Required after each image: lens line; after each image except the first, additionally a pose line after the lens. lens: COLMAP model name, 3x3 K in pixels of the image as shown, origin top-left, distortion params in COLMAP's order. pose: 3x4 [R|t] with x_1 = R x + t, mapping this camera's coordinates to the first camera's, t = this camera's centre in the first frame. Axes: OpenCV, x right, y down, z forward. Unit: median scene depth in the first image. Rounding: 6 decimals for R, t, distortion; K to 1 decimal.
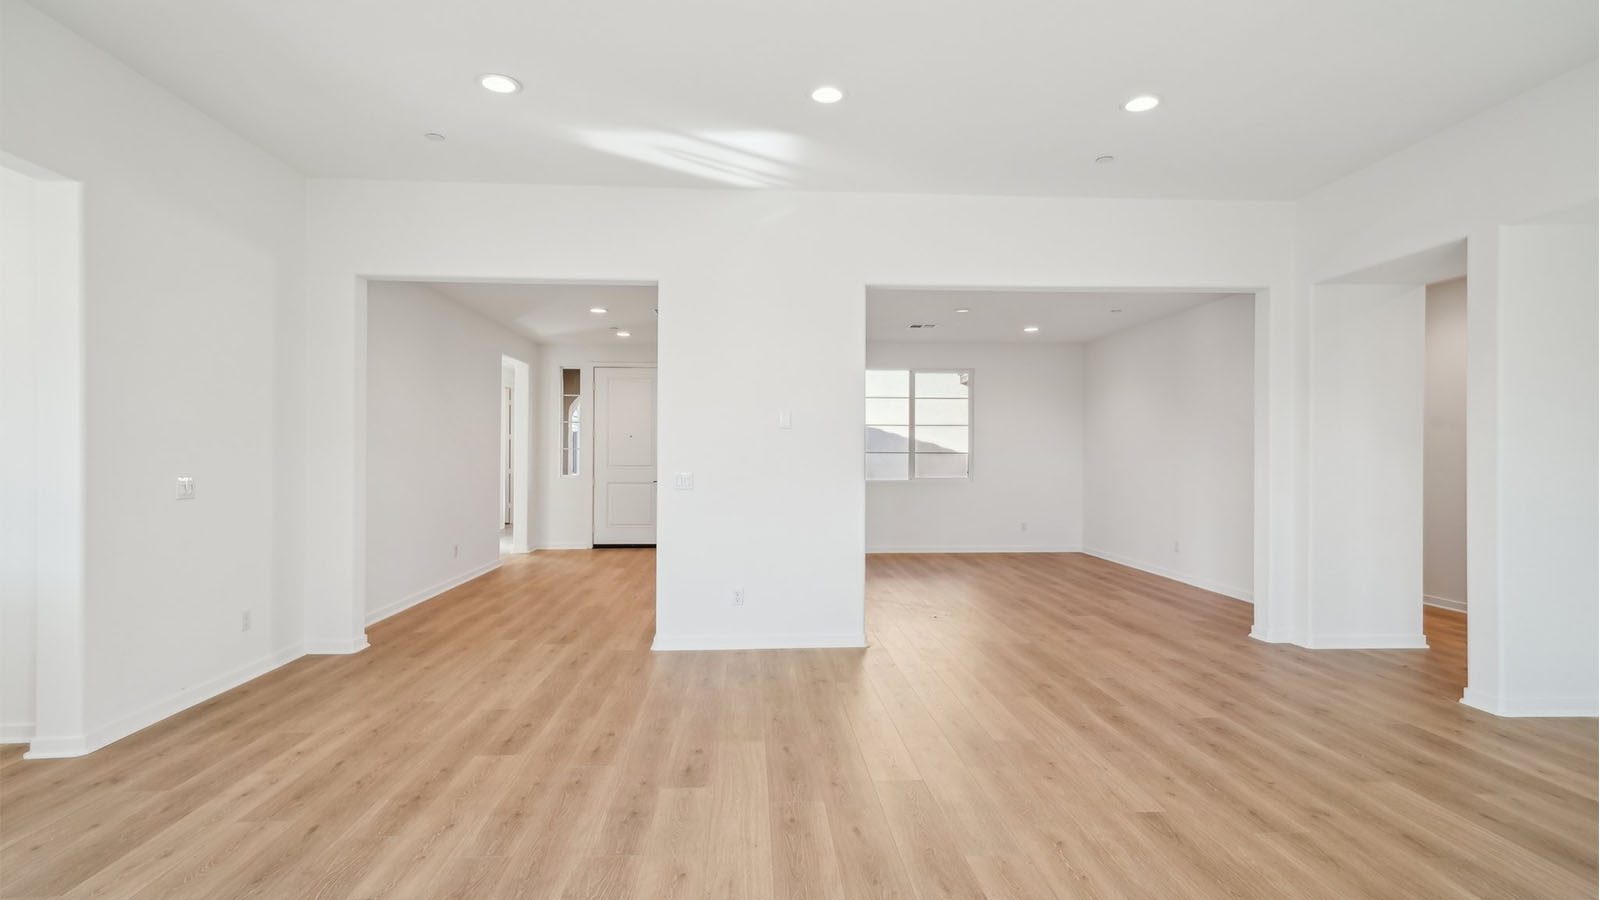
lens RADIAL K [[765.7, 0, 789.5], [0, 765.7, 451.1], [0, 0, 1]] dist [0.002631, 0.000165]
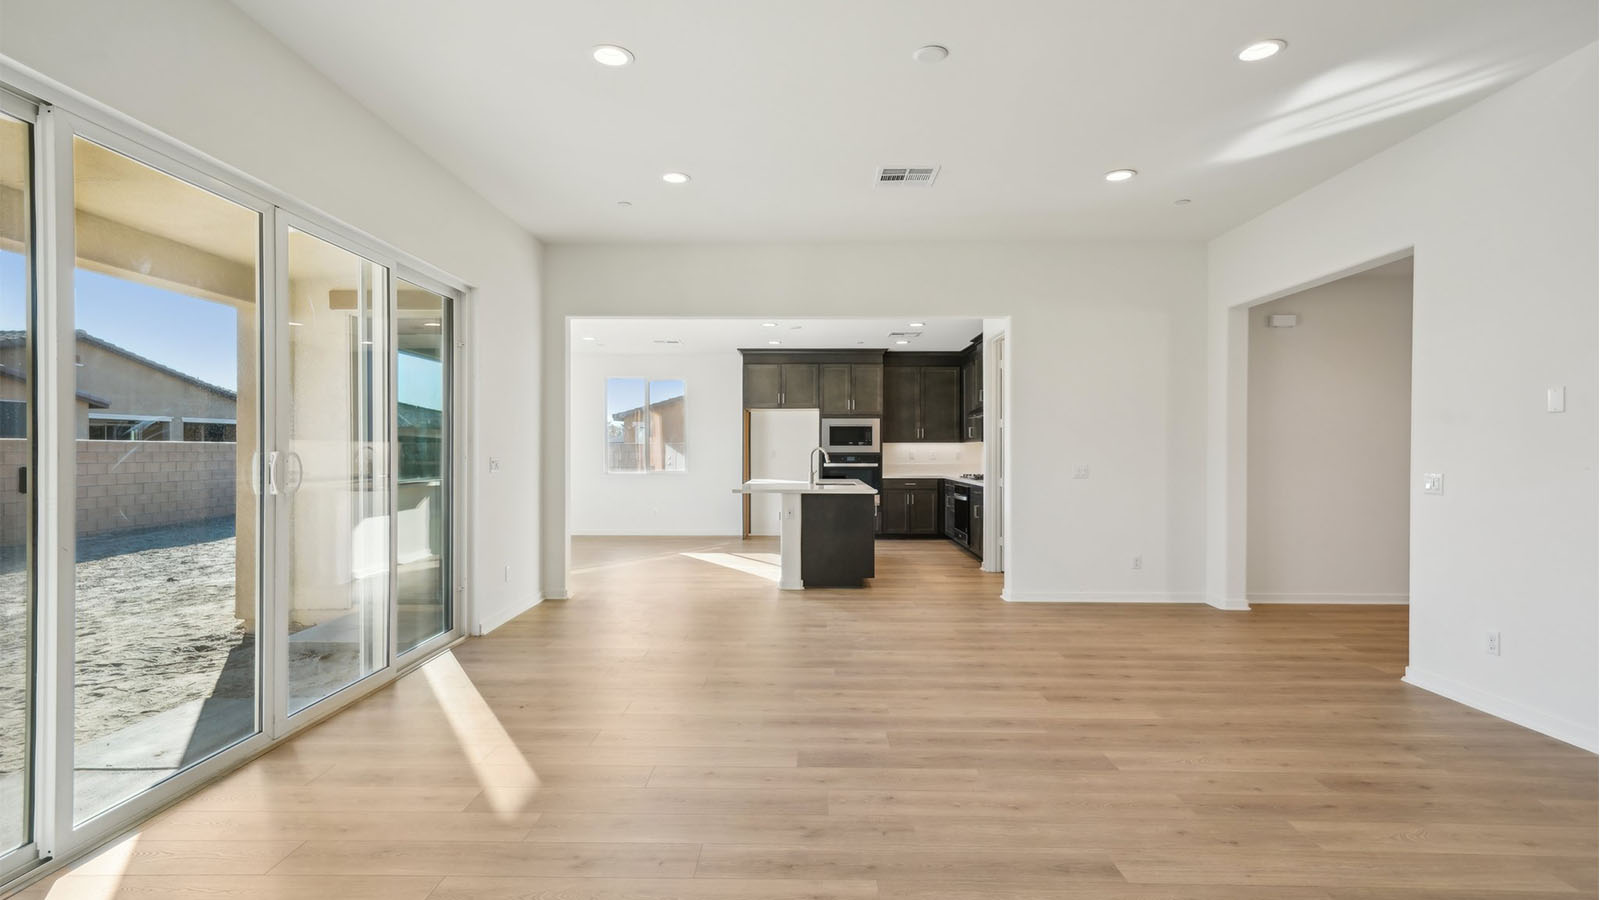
lens RADIAL K [[788.2, 0, 800.0], [0, 788.2, 450.0], [0, 0, 1]] dist [0.015138, -0.000088]
pose [[-0.072471, -0.002926, -0.997366, 0.998535], [0.002655, 0.999992, -0.003126, 0.005797], [0.997367, -0.002874, -0.072463, 0.520805]]
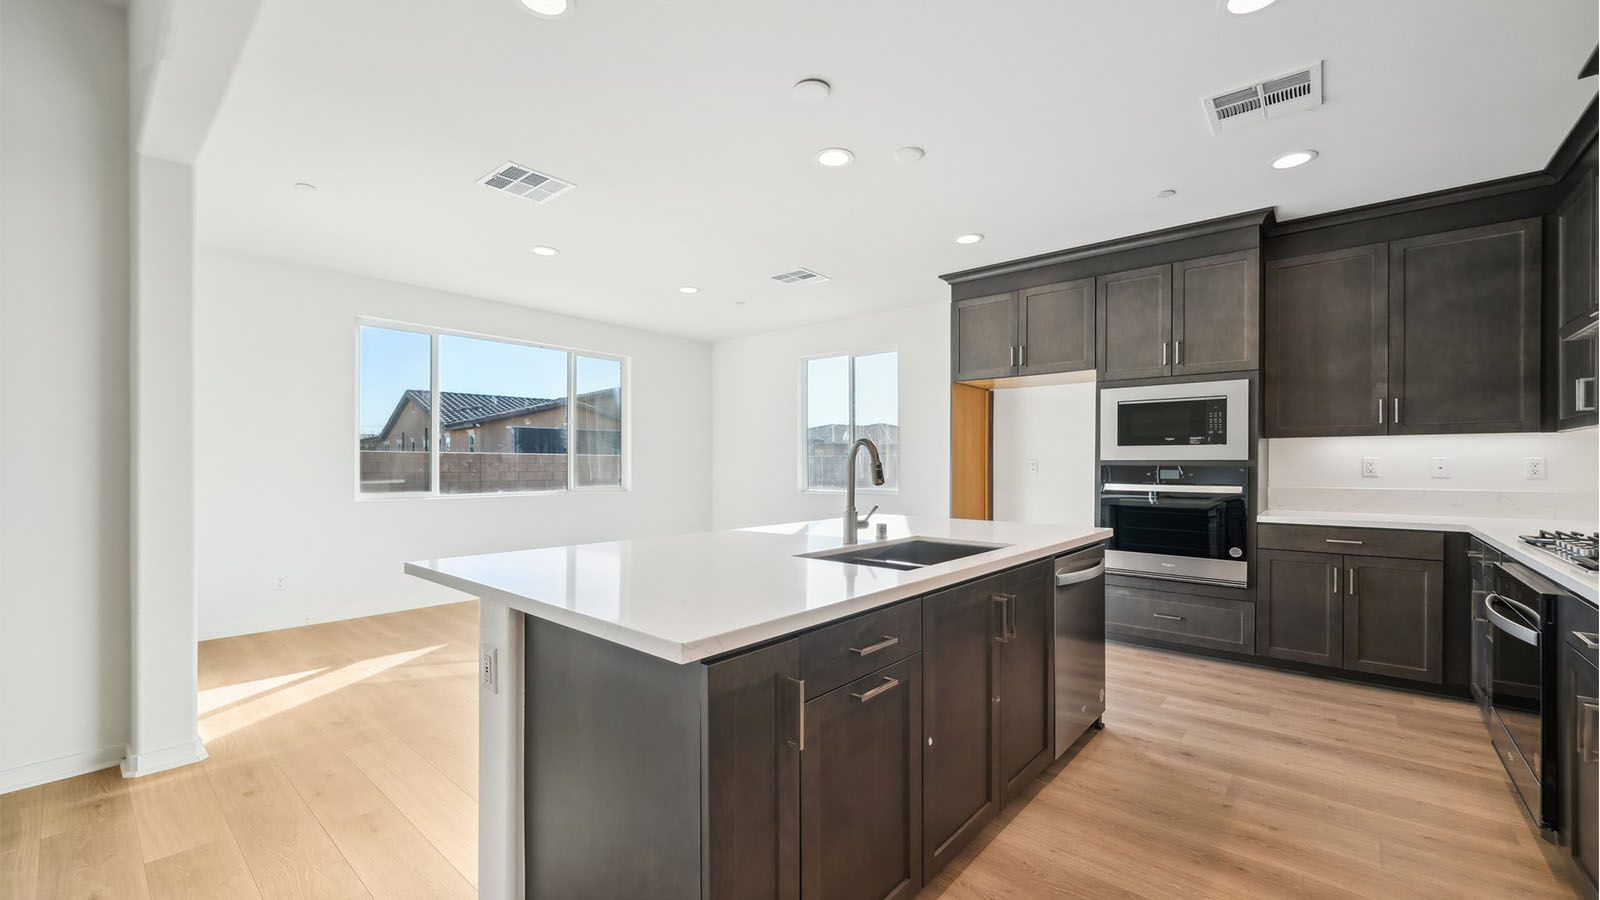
lens RADIAL K [[643.5, 0, 799.5], [0, 643.5, 464.0], [0, 0, 1]] dist [0.000844, 0.000293]
pose [[-0.695697, -0.004073, -0.718323, -0.730319], [-0.000967, 0.999988, -0.004734, 0.018079], [0.718334, -0.002599, -0.695693, 0.797432]]
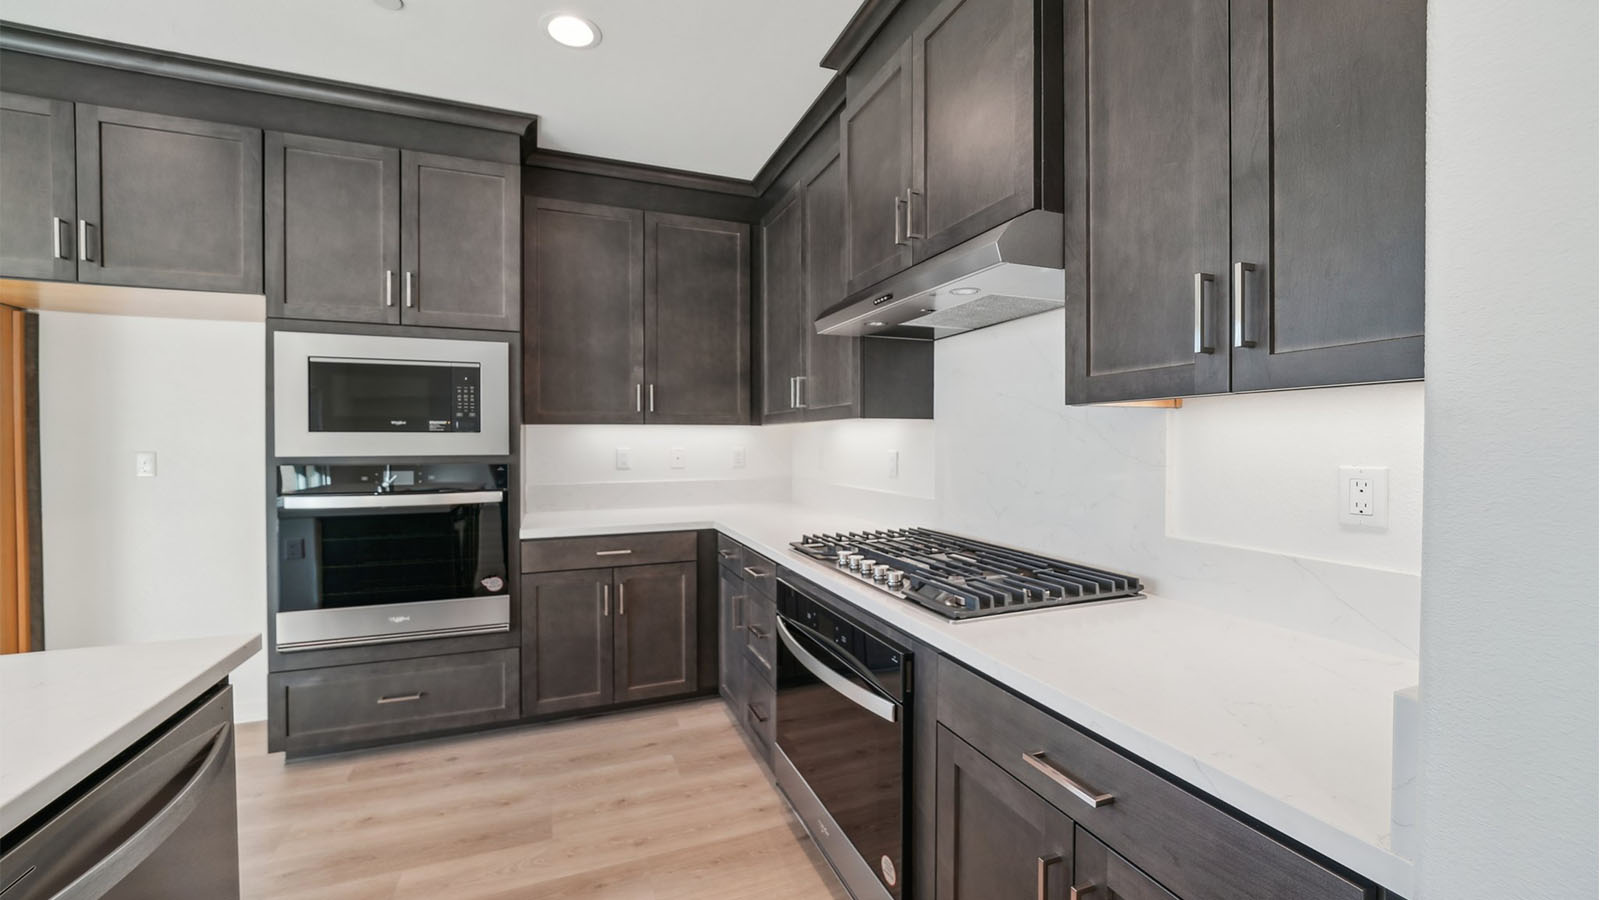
lens RADIAL K [[621.8, 0, 791.4], [0, 621.8, 450.6], [0, 0, 1]] dist [-0.013807, 0.000068]
pose [[0.302810, 0.013914, -0.952949, -1.168676], [0.005454, 0.999852, 0.016332, -0.007733], [0.953035, -0.010143, 0.302689, 0.695457]]
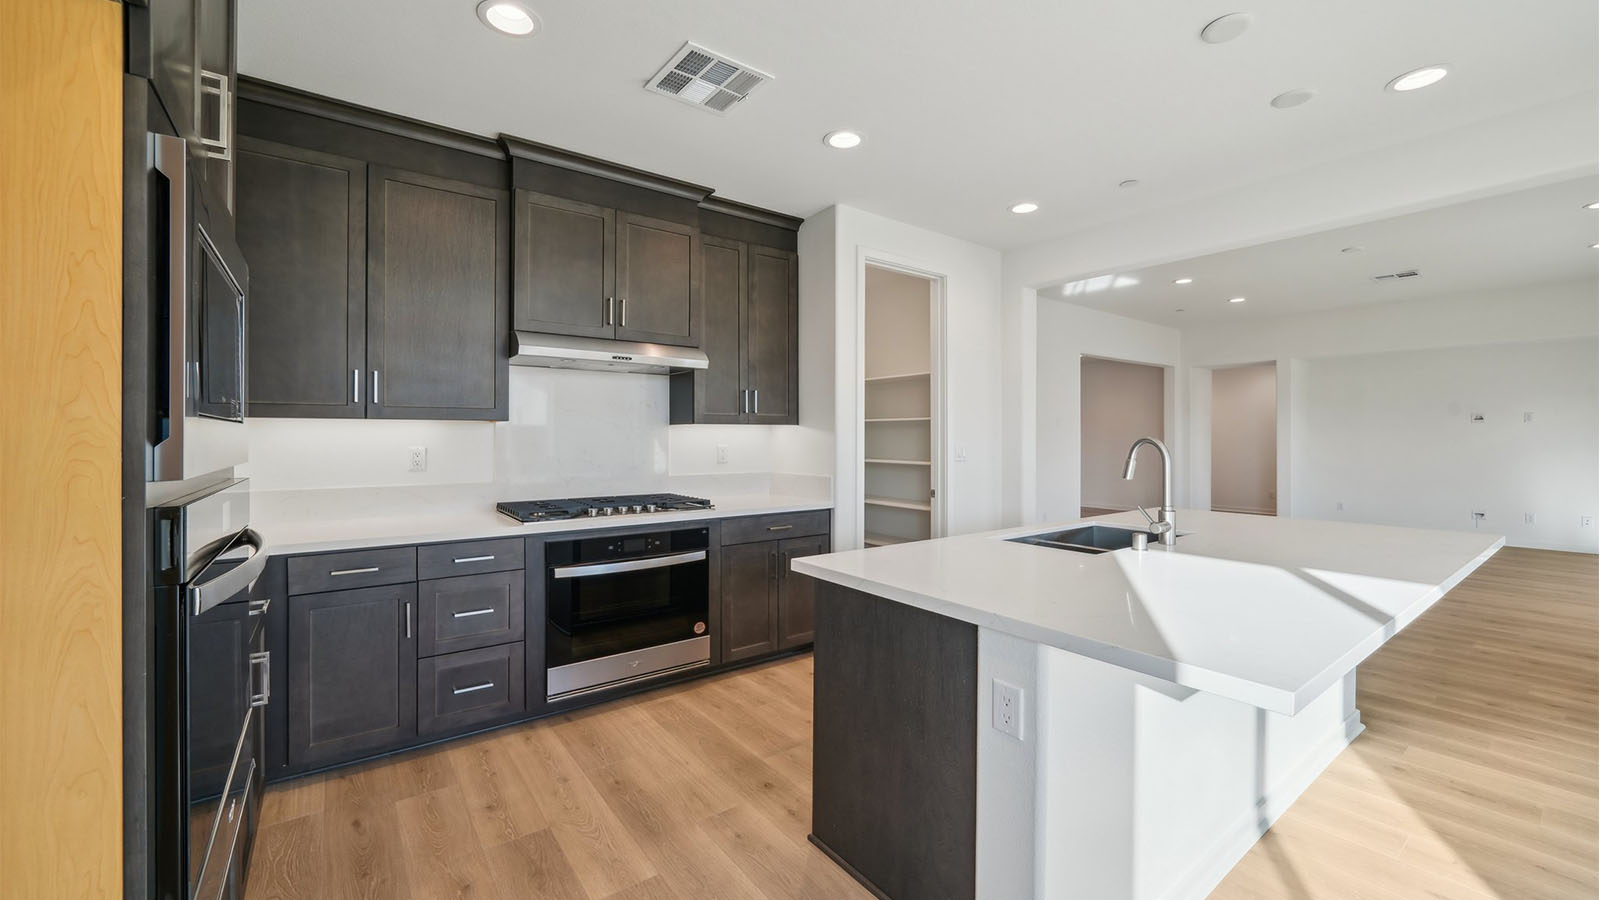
lens RADIAL K [[632.9, 0, 800.0], [0, 632.9, 450.0], [0, 0, 1]] dist [0.000903, 0.000108]
pose [[0.836217, -0.008614, 0.548331, -1.850392], [-0.004597, 0.999731, 0.022715, -0.011458], [-0.548379, -0.021516, 0.835953, 0.077109]]
